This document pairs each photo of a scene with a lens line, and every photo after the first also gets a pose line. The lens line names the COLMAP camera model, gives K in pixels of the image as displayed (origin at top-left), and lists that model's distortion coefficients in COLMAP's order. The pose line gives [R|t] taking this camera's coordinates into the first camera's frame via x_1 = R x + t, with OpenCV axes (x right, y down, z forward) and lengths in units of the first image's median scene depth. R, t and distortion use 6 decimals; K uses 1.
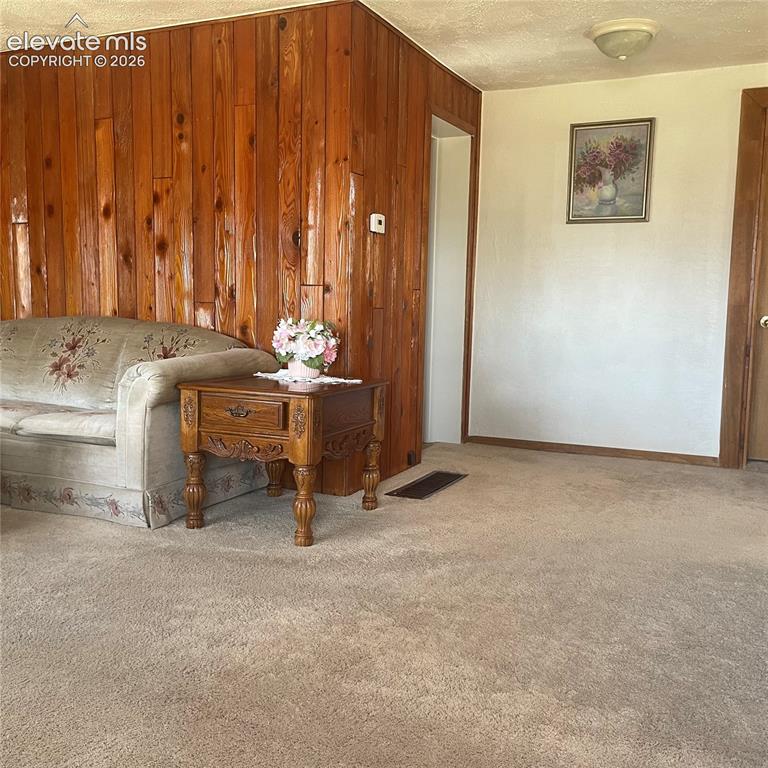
lens RADIAL K [[770.7, 0, 384.0], [0, 770.7, 384.0], [0, 0, 1]] dist [0.058251, -0.067662]
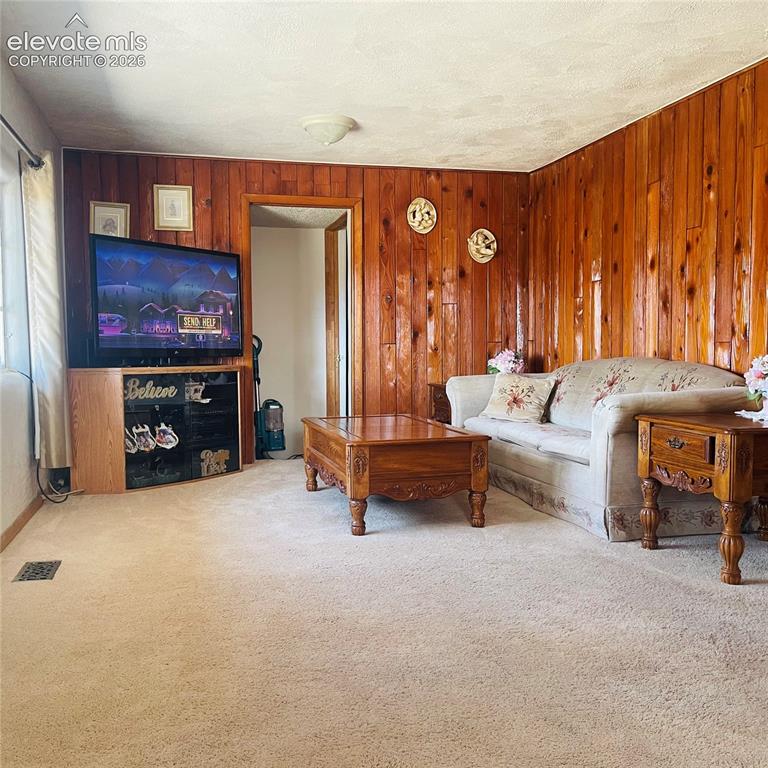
lens RADIAL K [[770.7, 0, 384.0], [0, 770.7, 384.0], [0, 0, 1]] dist [0.058251, -0.067662]
pose [[0.632597, 0.016061, -0.774315, 0.299946], [-0.061091, 0.997705, -0.029215, 0.007820], [0.772068, 0.065785, 0.632126, 0.005770]]
